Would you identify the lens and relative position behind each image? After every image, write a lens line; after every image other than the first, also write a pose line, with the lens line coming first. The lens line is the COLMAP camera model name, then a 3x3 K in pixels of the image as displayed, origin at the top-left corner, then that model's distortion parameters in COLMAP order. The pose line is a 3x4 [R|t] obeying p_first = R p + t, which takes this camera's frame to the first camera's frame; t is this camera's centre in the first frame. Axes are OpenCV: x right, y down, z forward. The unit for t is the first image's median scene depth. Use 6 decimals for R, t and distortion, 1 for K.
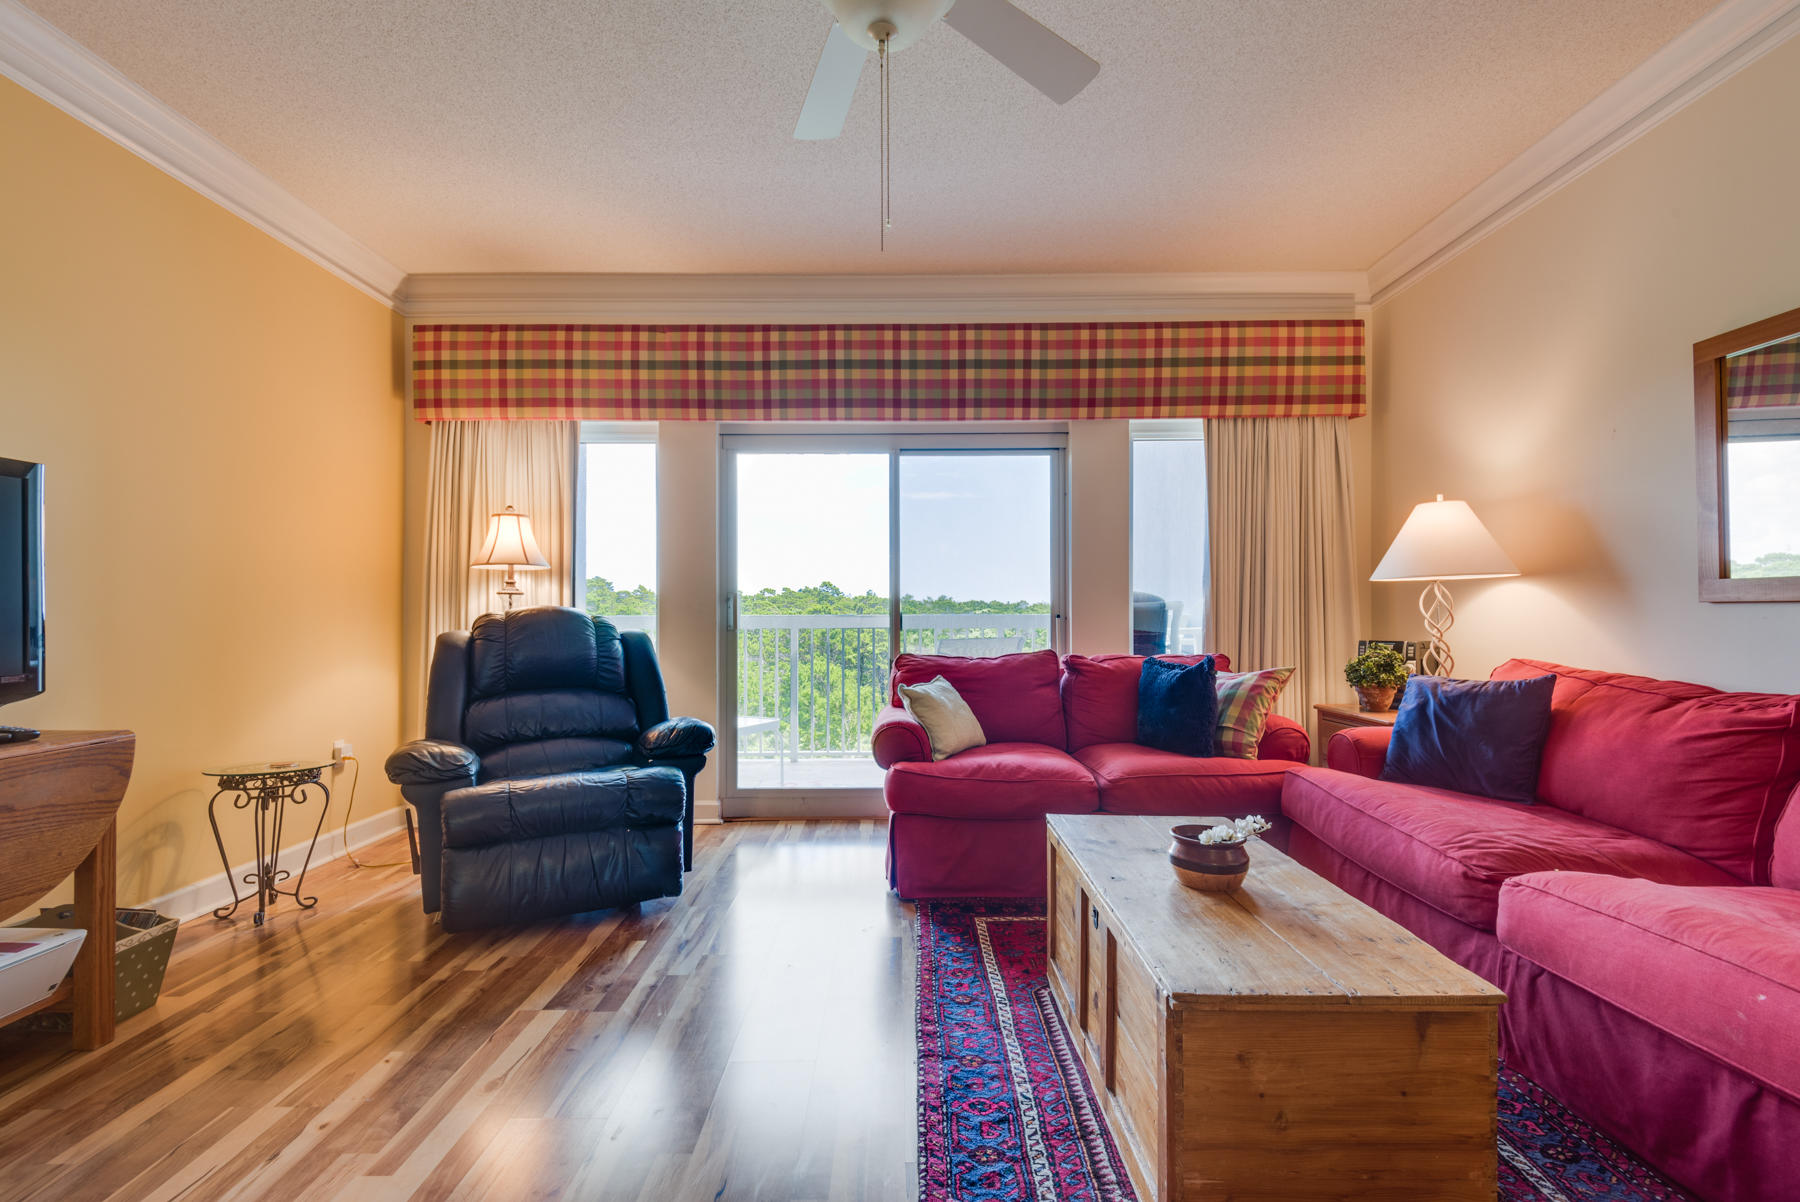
lens RADIAL K [[810.0, 0, 899.4], [0, 810.0, 606.8], [0, 0, 1]] dist [0.032943, -0.018648]
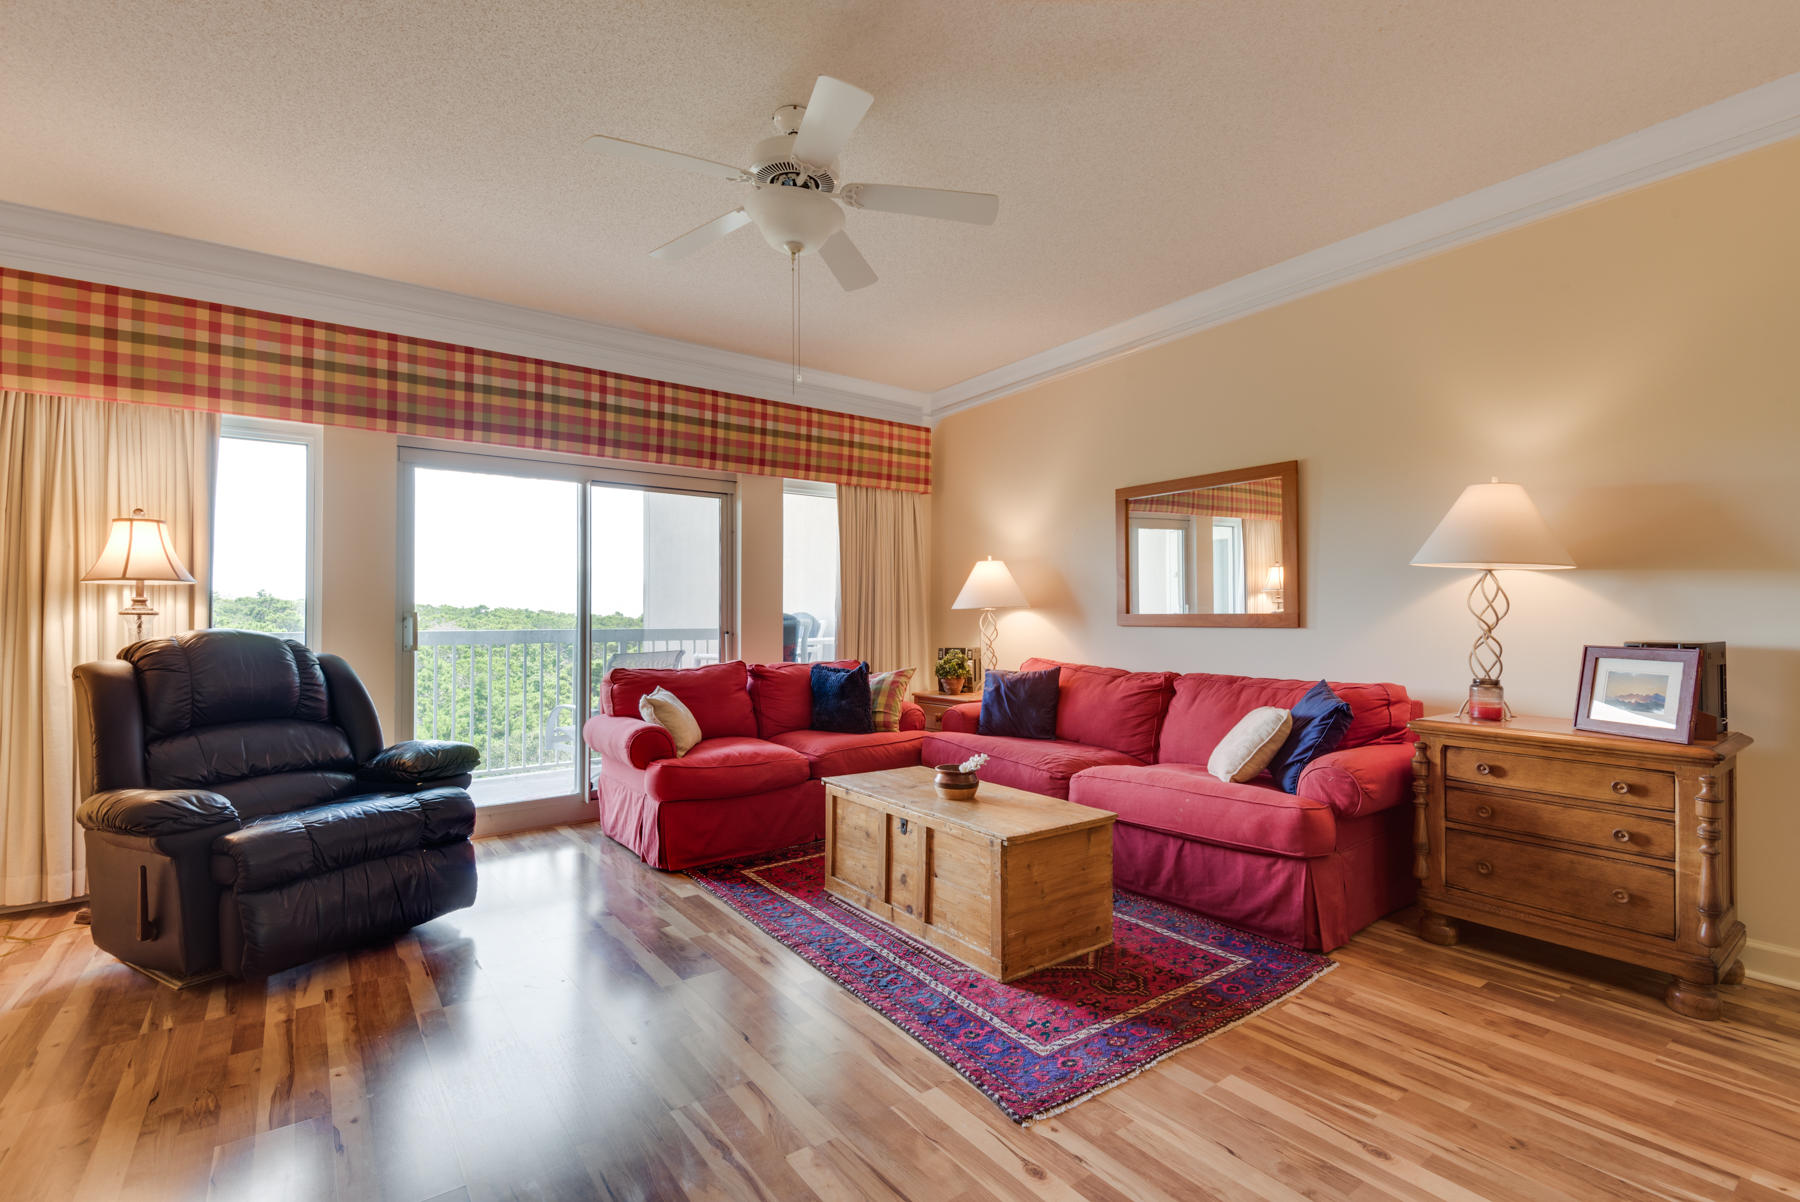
lens RADIAL K [[810.0, 0, 900.8], [0, 810.0, 605.8], [0, 0, 1]] dist [0.032943, -0.018648]
pose [[0.806015, 0.009791, 0.591815, -0.384848], [-0.004586, 0.999936, -0.010298, -0.021480], [-0.591878, 0.005587, 0.806008, -0.155628]]
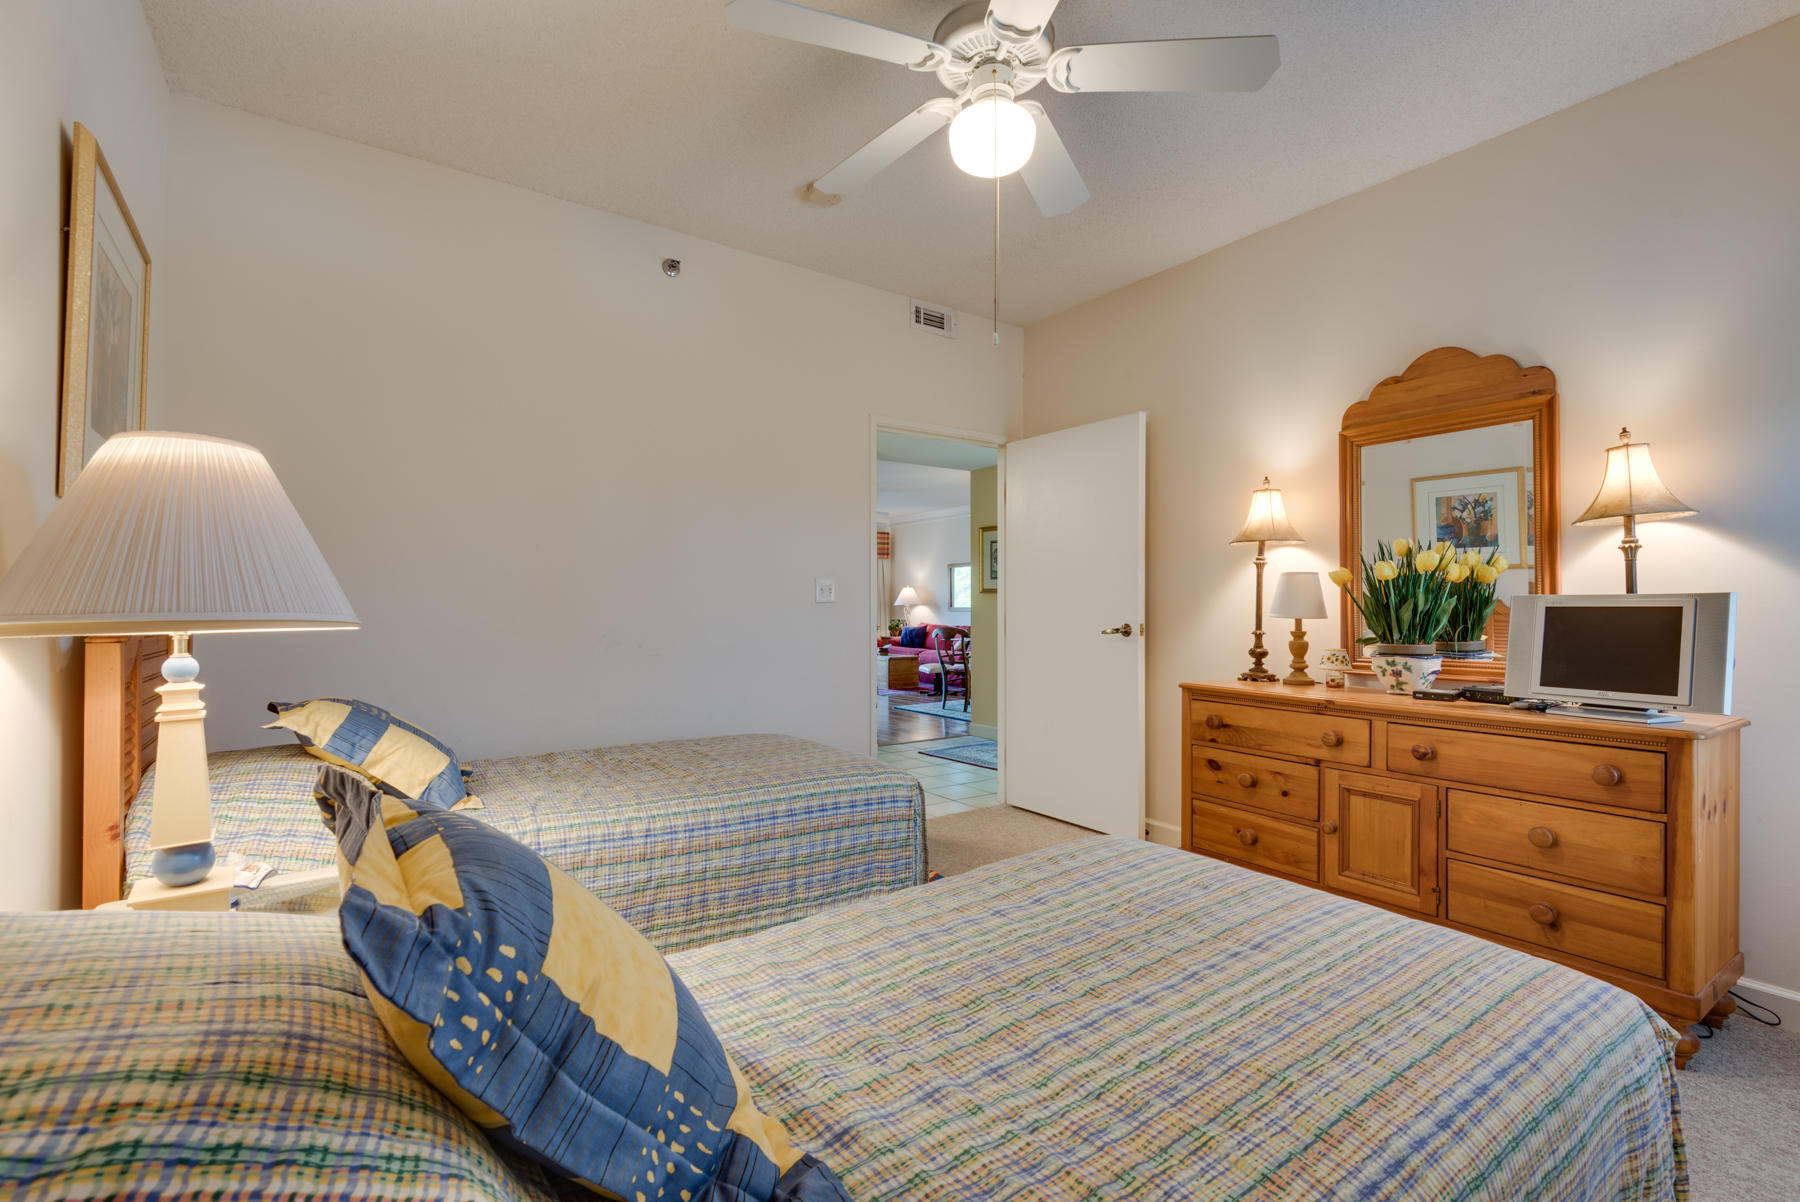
lens RADIAL K [[810.0, 0, 904.9], [0, 810.0, 599.9], [0, 0, 1]] dist [0.032943, -0.018648]
pose [[0.810597, 0.004845, 0.585584, -1.763631], [-0.005258, 0.999986, -0.000995, -0.054127], [-0.585580, -0.002273, 0.810611, -2.334244]]
